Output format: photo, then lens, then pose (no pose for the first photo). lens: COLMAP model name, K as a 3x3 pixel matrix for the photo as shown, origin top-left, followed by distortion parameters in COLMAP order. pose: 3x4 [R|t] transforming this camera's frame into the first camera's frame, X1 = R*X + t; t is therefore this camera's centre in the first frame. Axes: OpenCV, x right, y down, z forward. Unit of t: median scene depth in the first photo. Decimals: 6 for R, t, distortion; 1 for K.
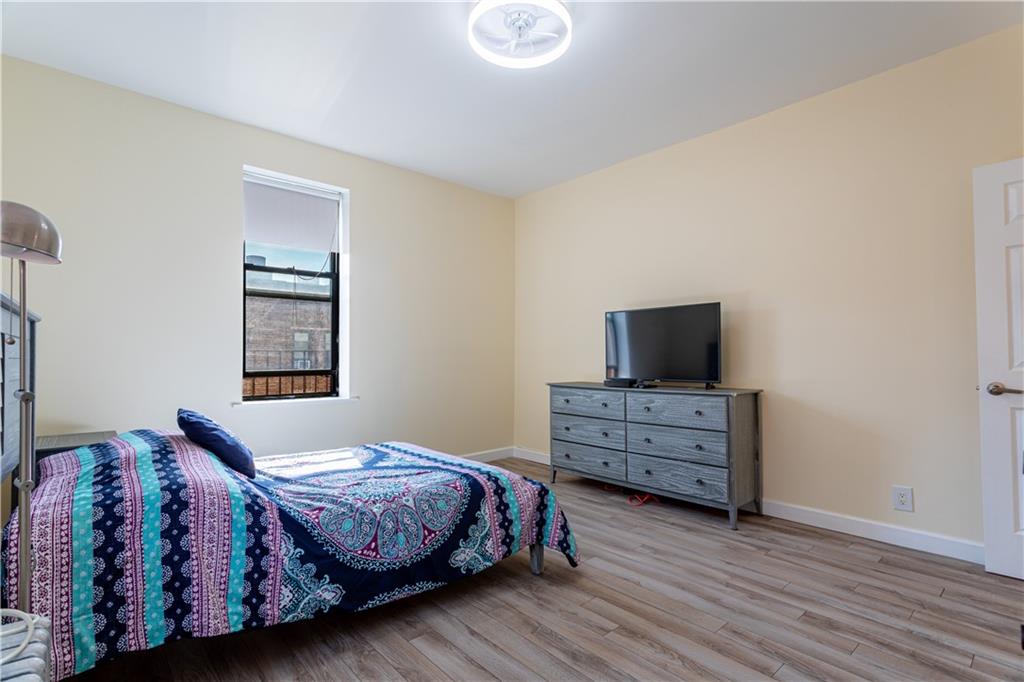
lens RADIAL K [[491.4, 0, 510.0], [0, 491.4, 347.4], [0, 0, 1]] dist [0.001782, 0.000662]
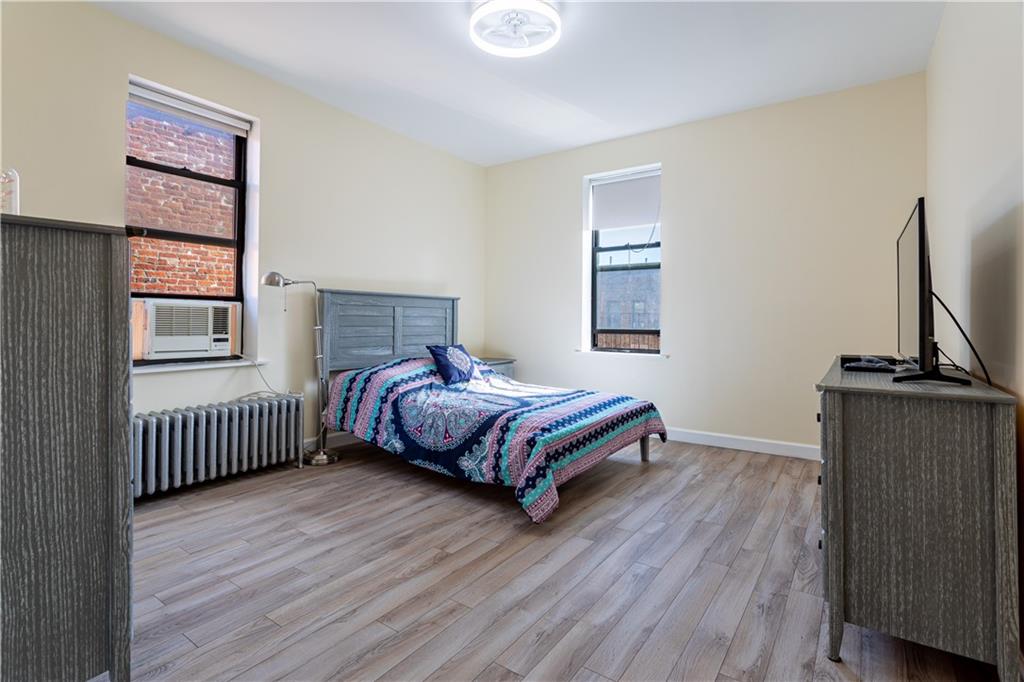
lens RADIAL K [[501.6, 0, 510.3], [0, 501.6, 310.5], [0, 0, 1]] dist [0.000579, -0.000107]
pose [[0.227032, -0.013697, -0.973791, 1.273492], [0.010718, 0.999876, -0.011565, 0.023256], [0.973828, -0.007812, 0.227151, 0.808415]]
